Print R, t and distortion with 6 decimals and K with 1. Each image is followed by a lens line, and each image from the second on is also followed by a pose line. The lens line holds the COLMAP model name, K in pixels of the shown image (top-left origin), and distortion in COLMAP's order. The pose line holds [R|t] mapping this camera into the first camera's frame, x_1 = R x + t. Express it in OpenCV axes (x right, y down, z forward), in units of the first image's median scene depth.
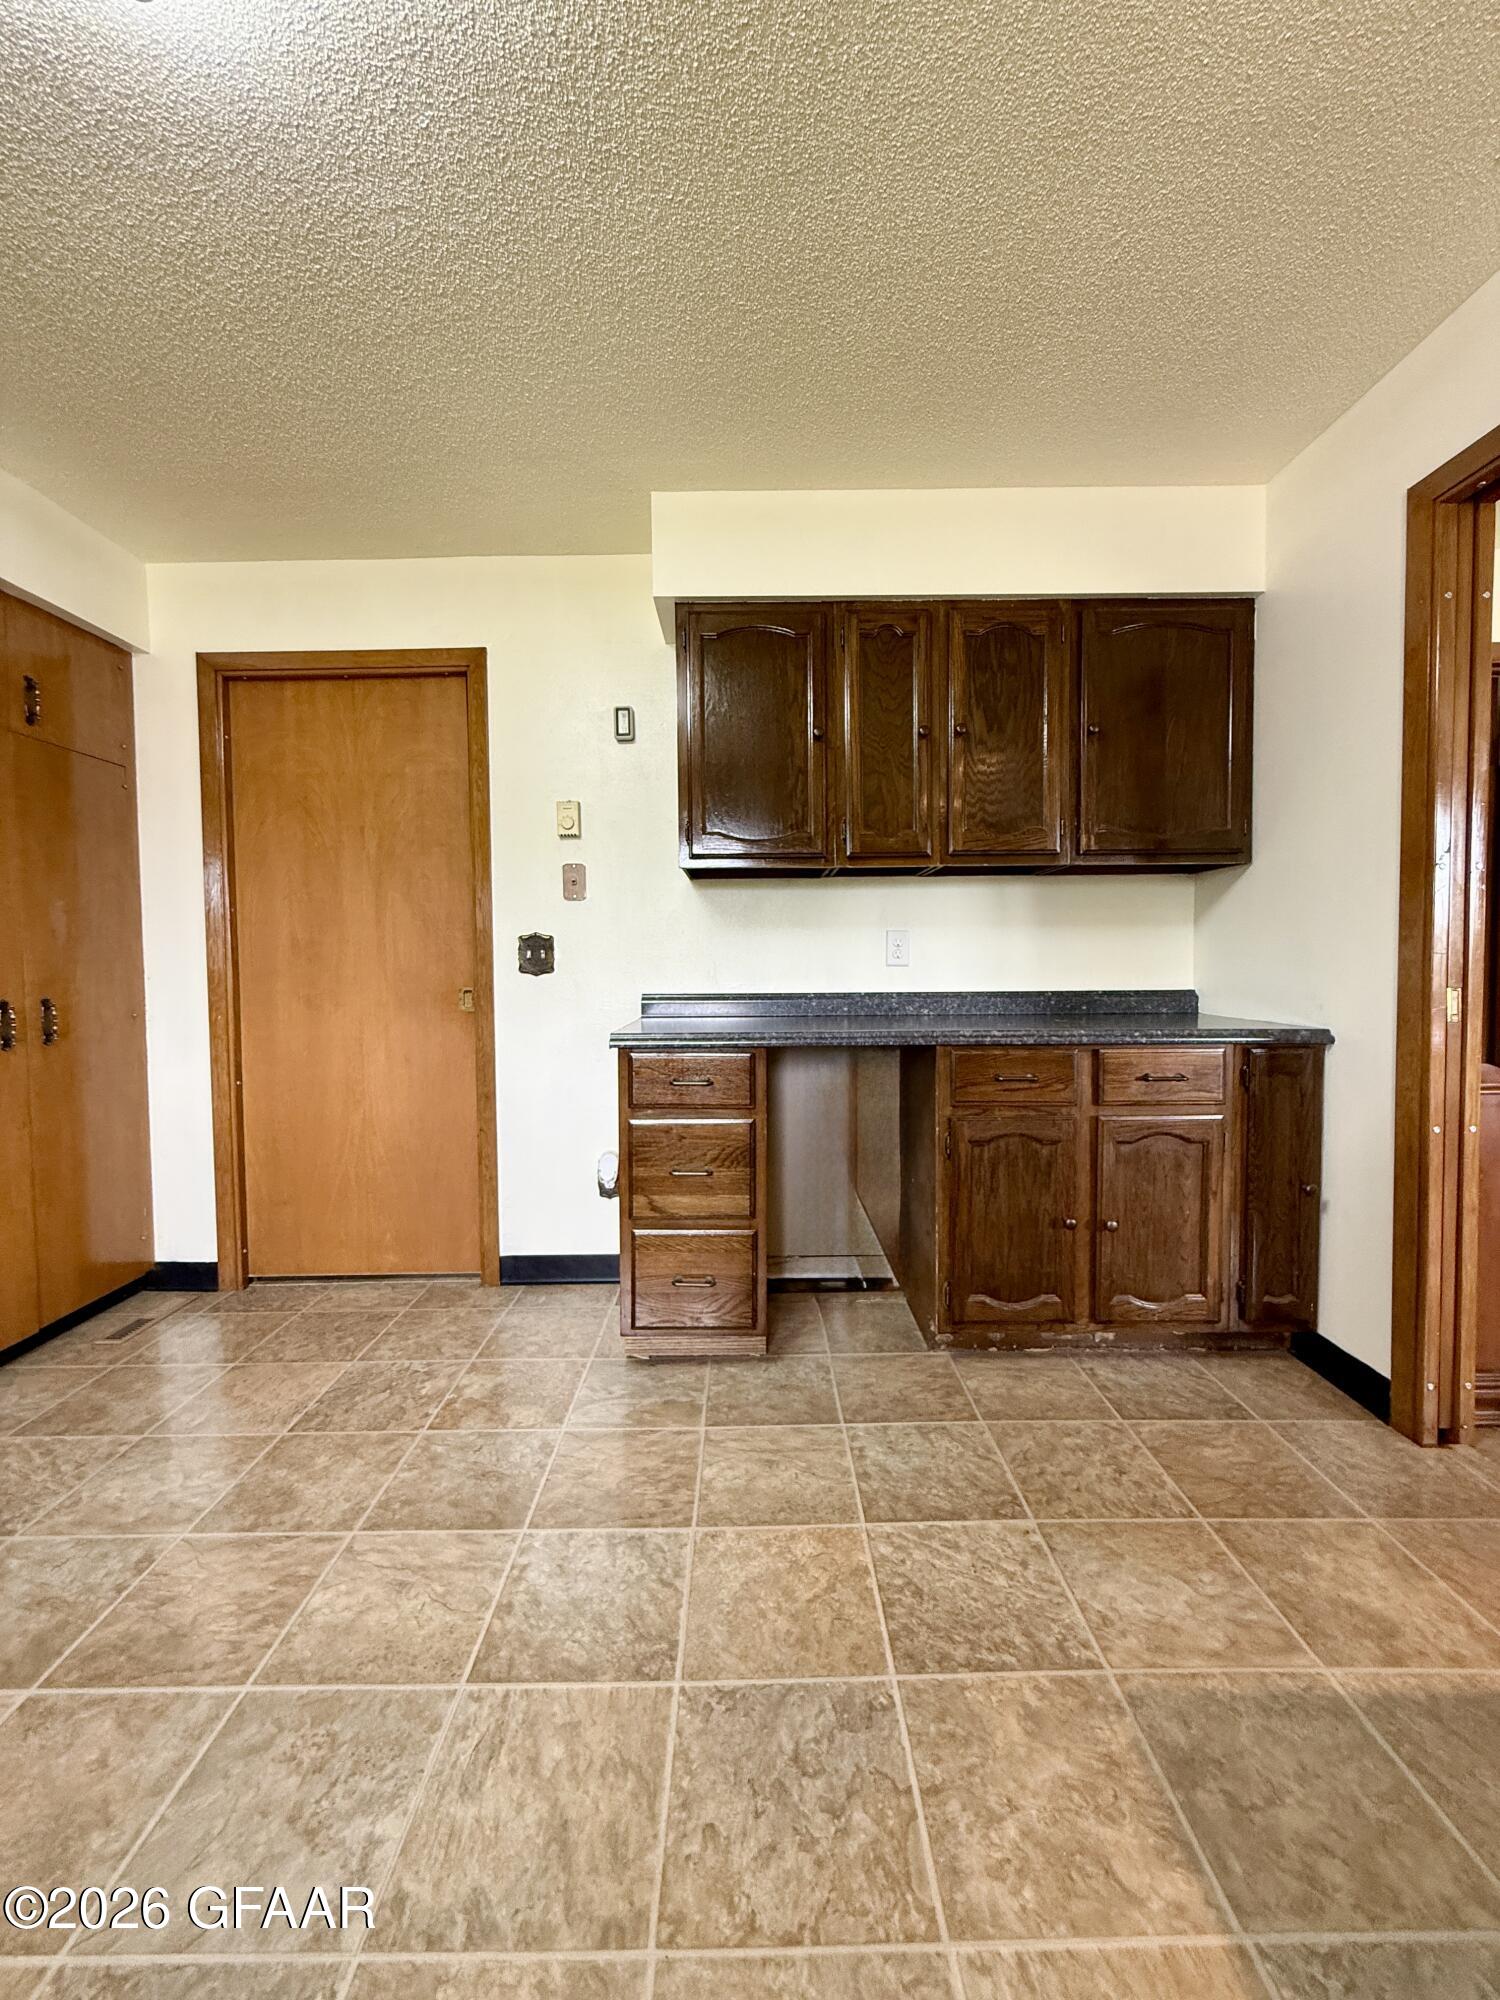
lens RADIAL K [[796.0, 0, 750.5], [0, 796.0, 993.3], [0, 0, 1]] dist [0.000361, -0.000290]
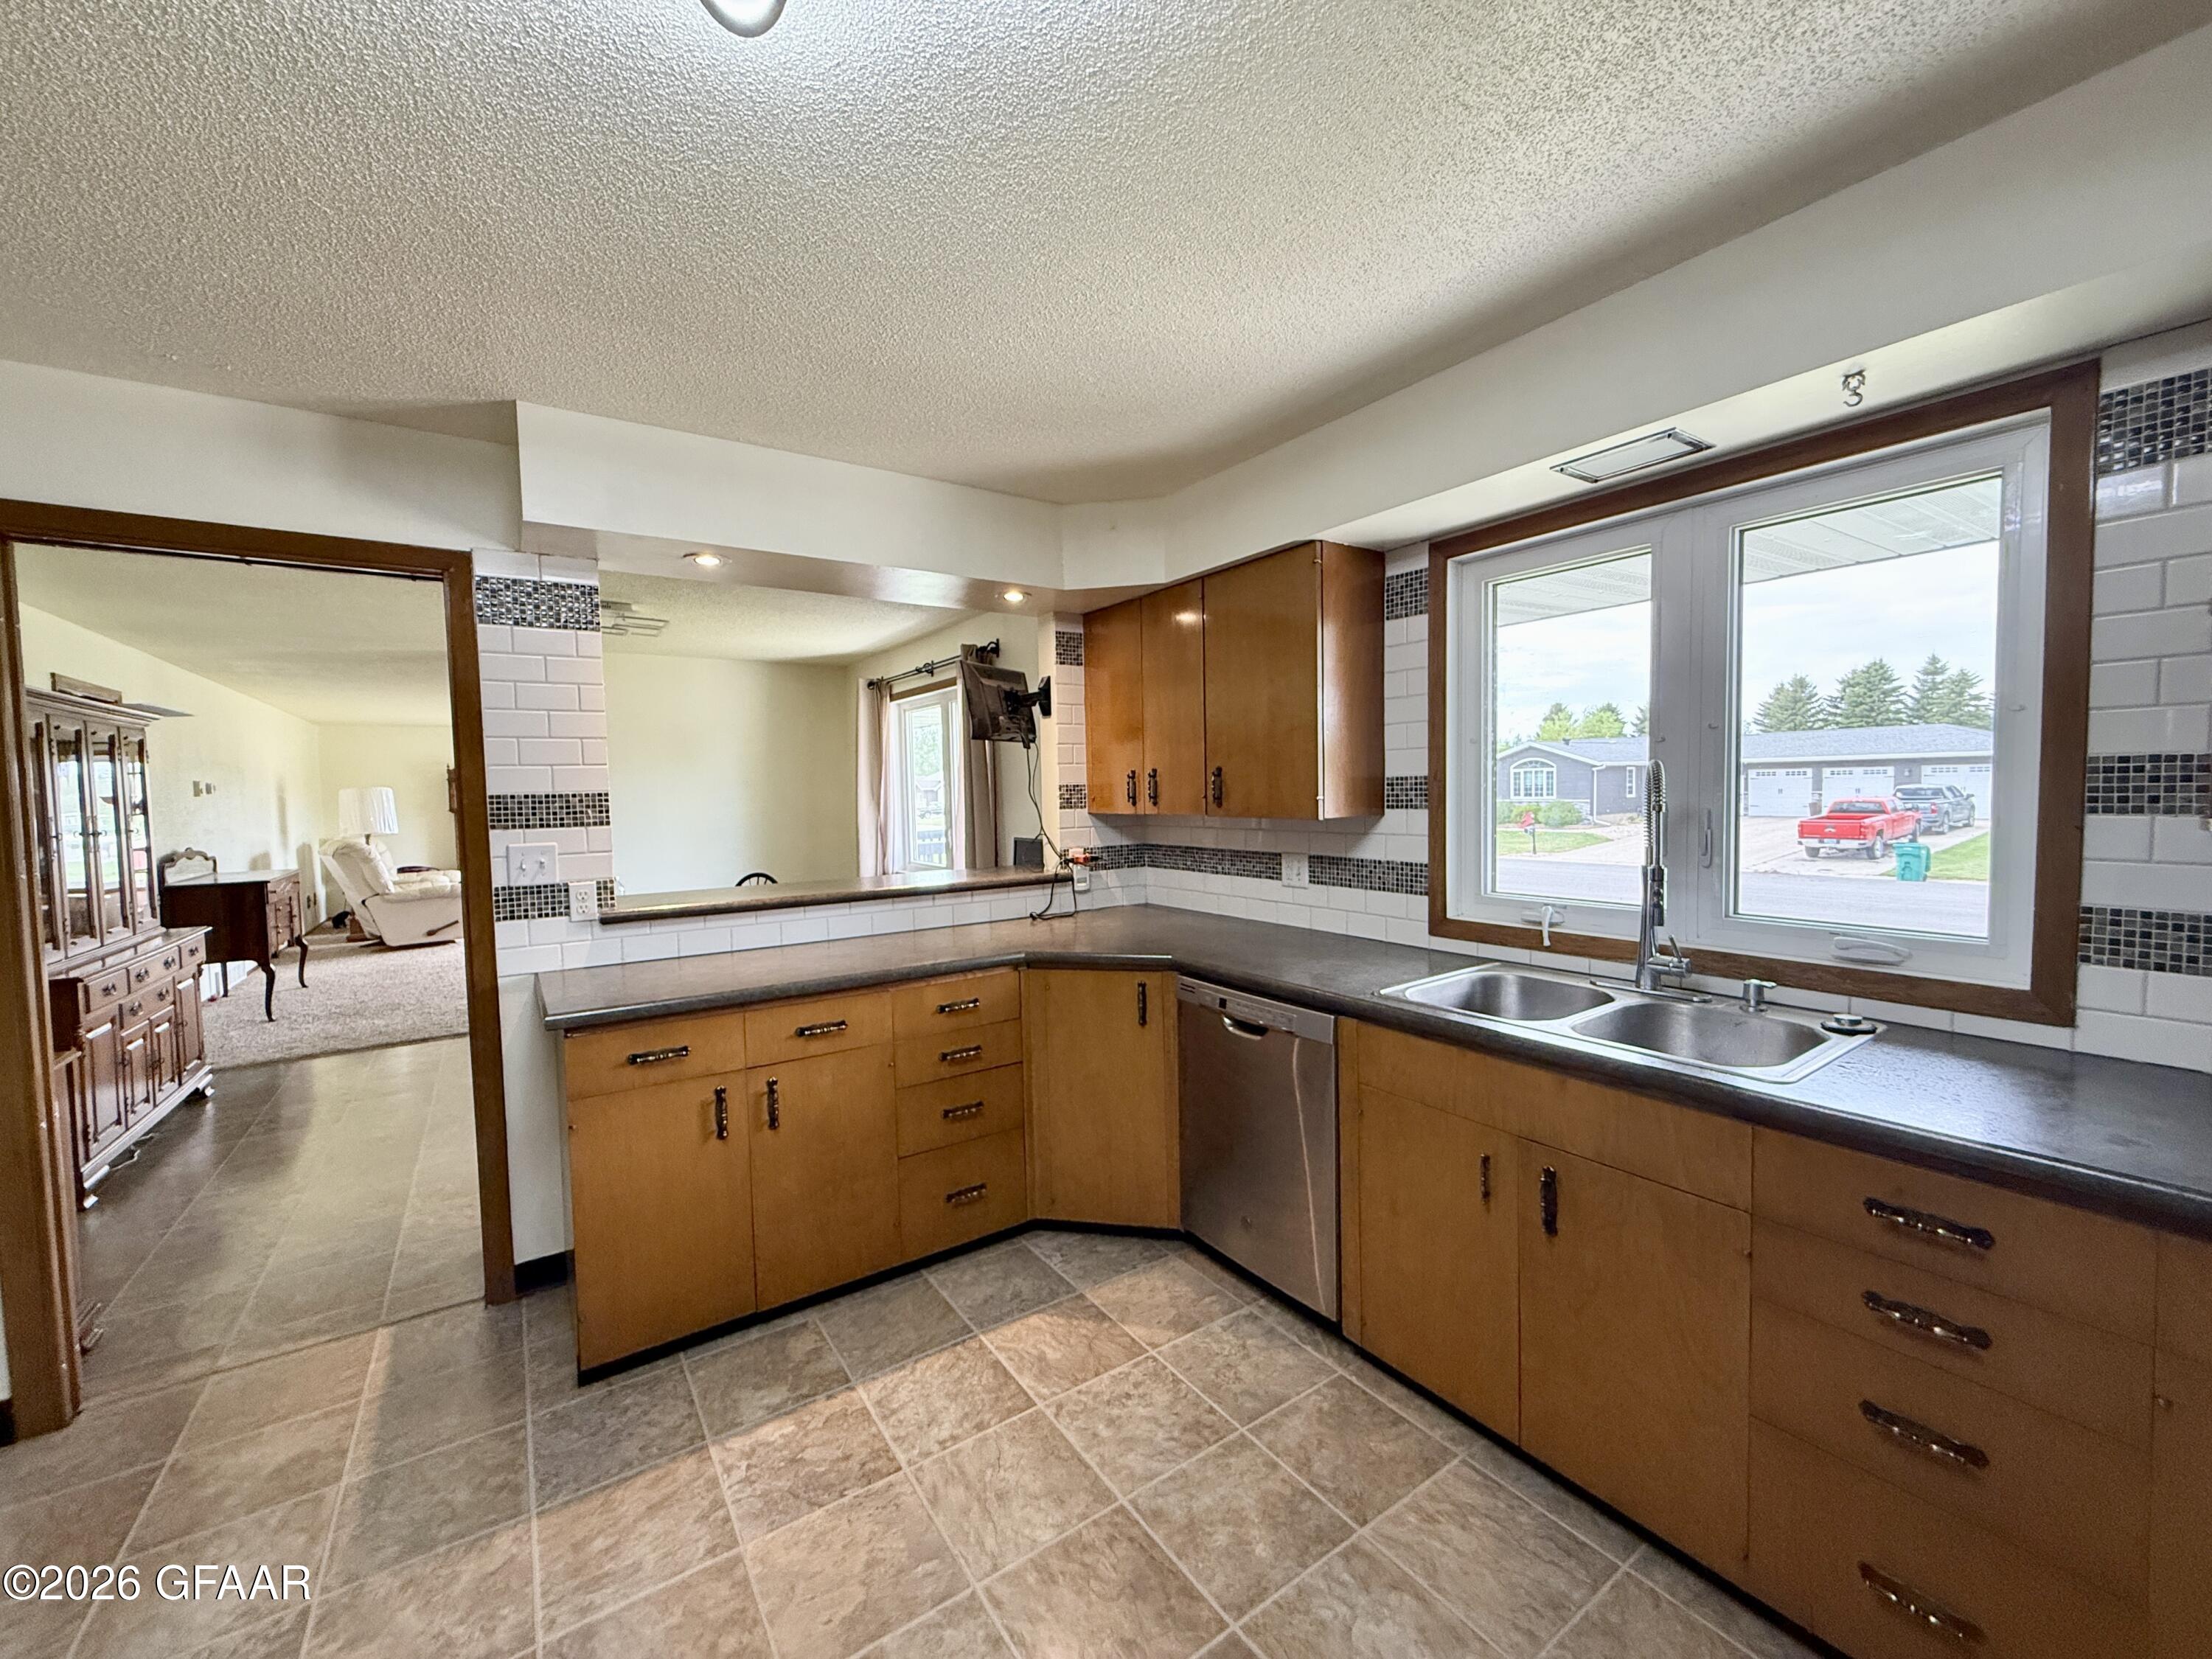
lens RADIAL K [[880.3, 0, 1101.1], [0, 880.3, 828.5], [0, 0, 1]] dist [0.000361, -0.000290]
pose [[-0.560933, -0.016725, 0.827692, -0.852037], [0.059166, 0.996429, 0.060232, -0.201299], [-0.825744, 0.082758, -0.557940, 0.450691]]
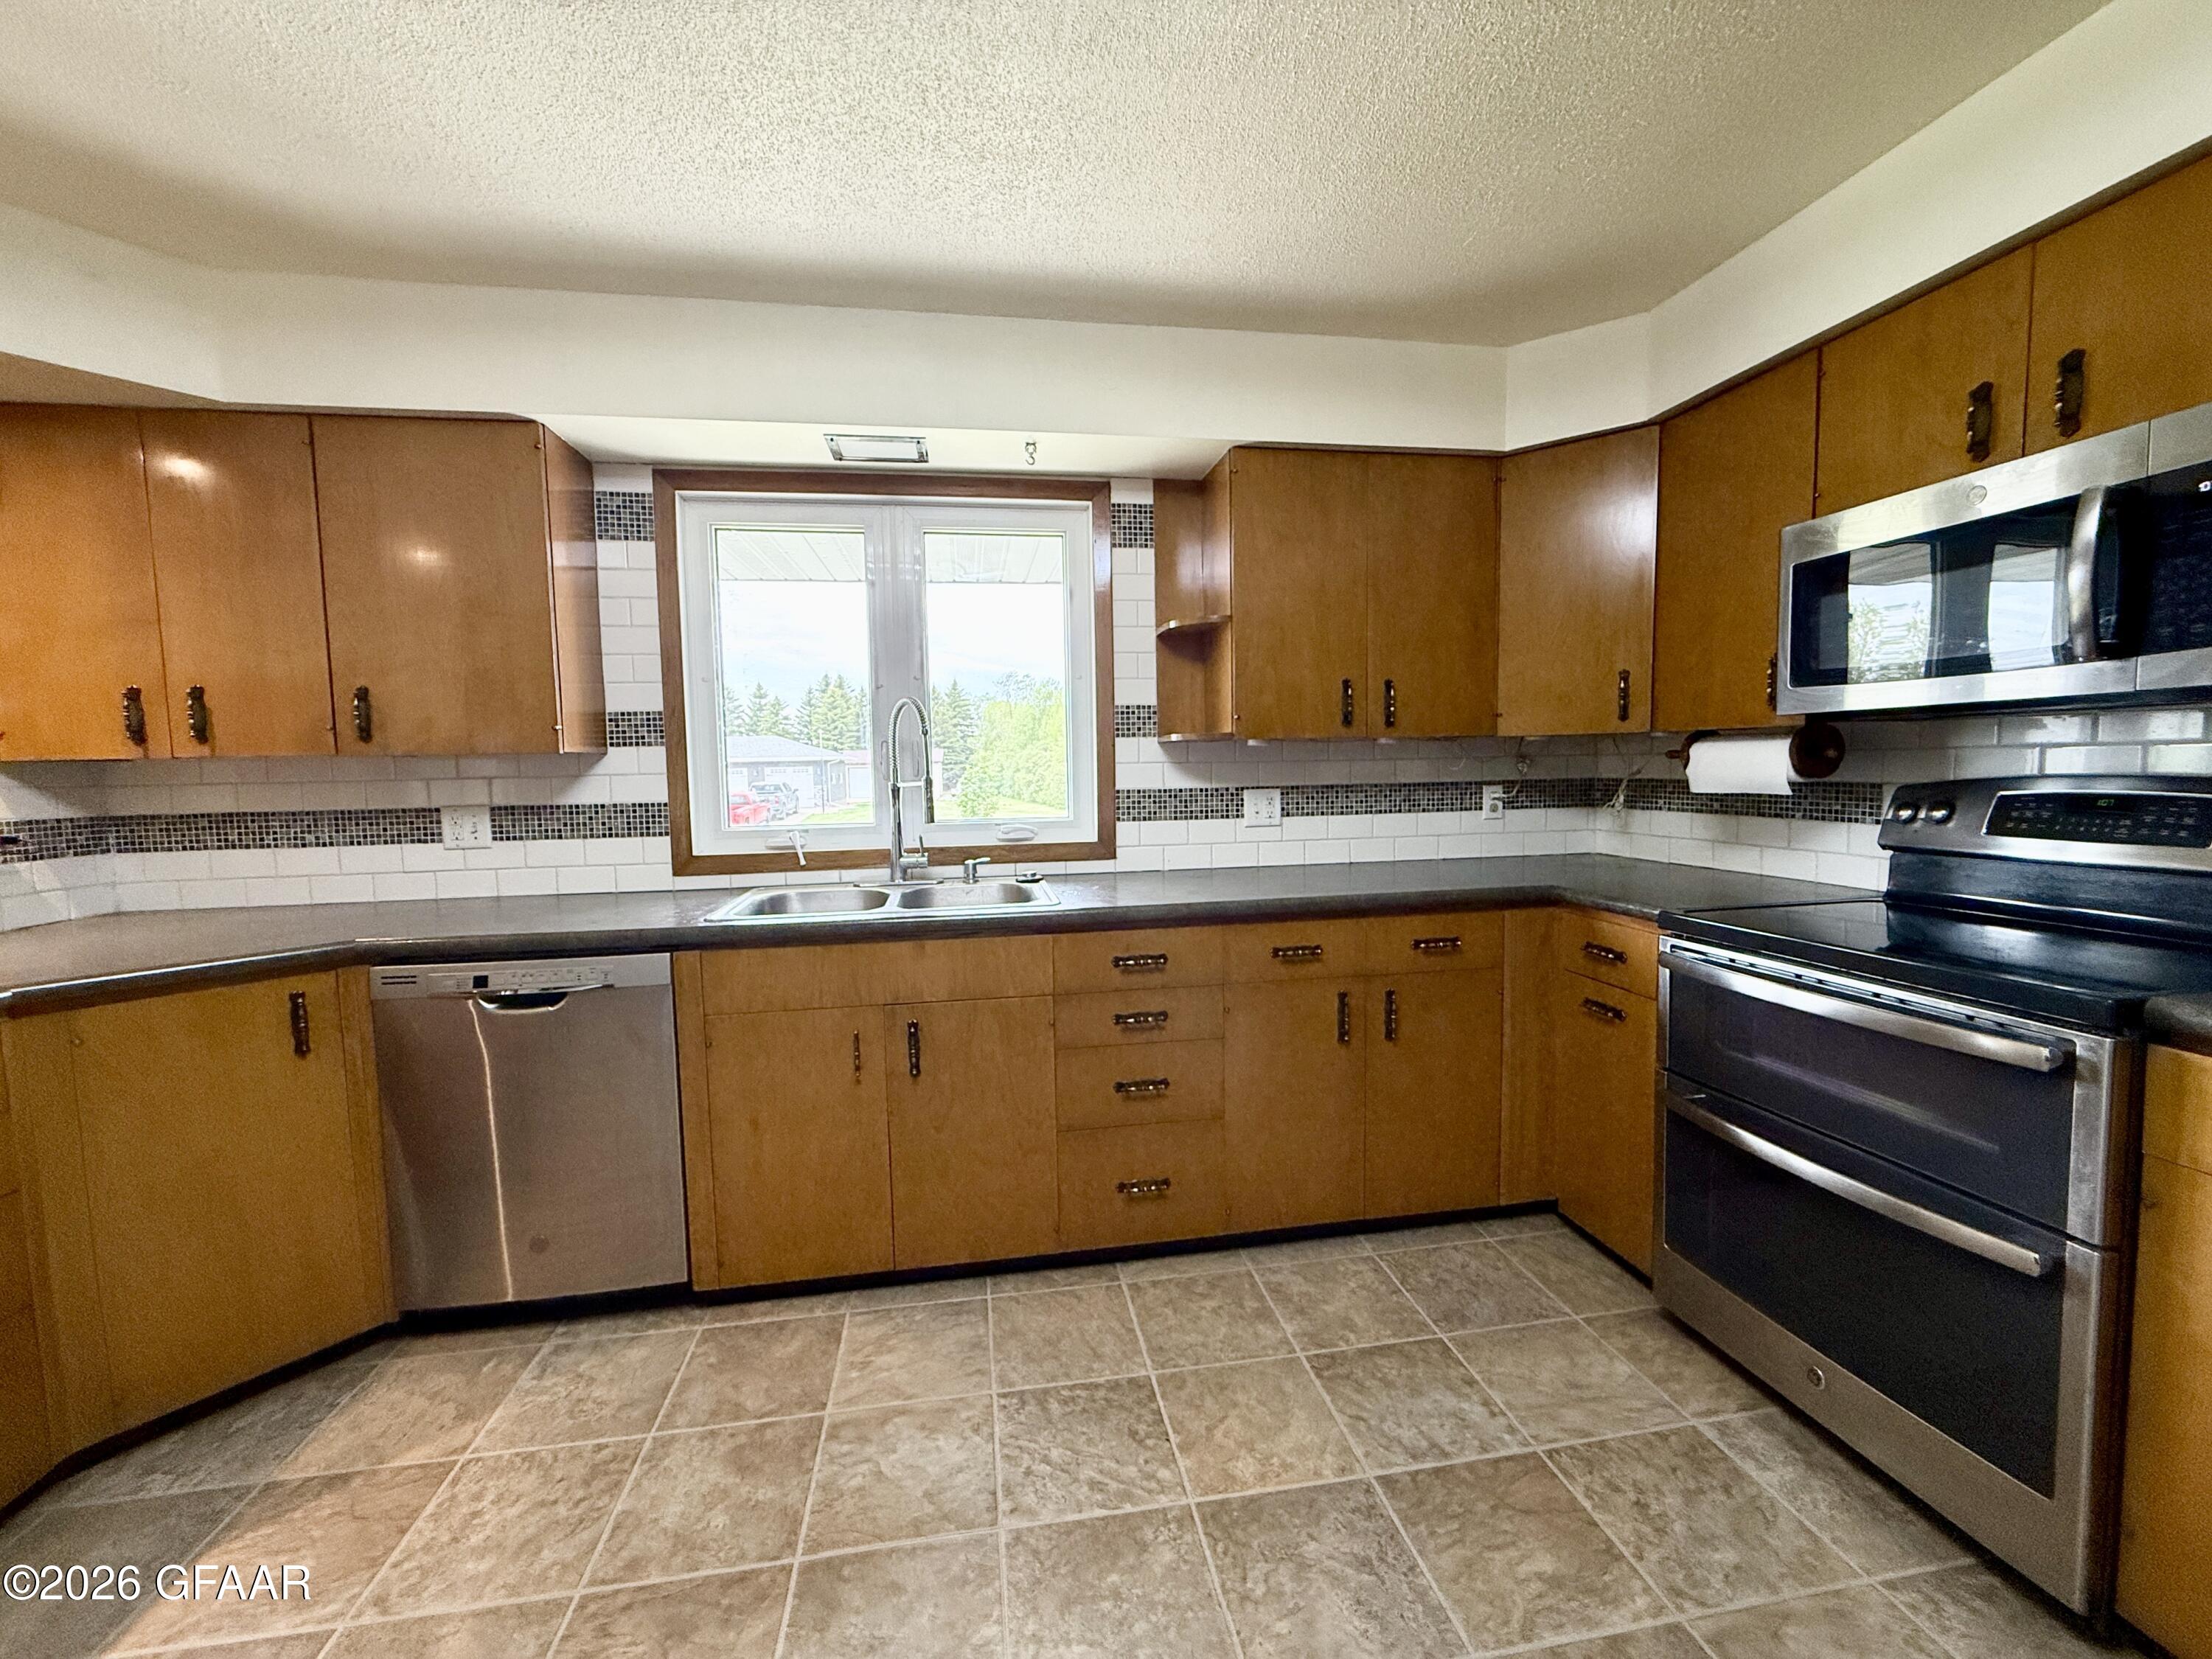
lens RADIAL K [[880.3, 0, 1101.1], [0, 880.3, 828.5], [0, 0, 1]] dist [0.000361, -0.000290]
pose [[-0.987490, 0.041717, -0.152061, -0.418464], [0.025061, 0.993632, 0.109851, -0.119352], [0.155675, 0.104666, -0.982248, 0.692673]]
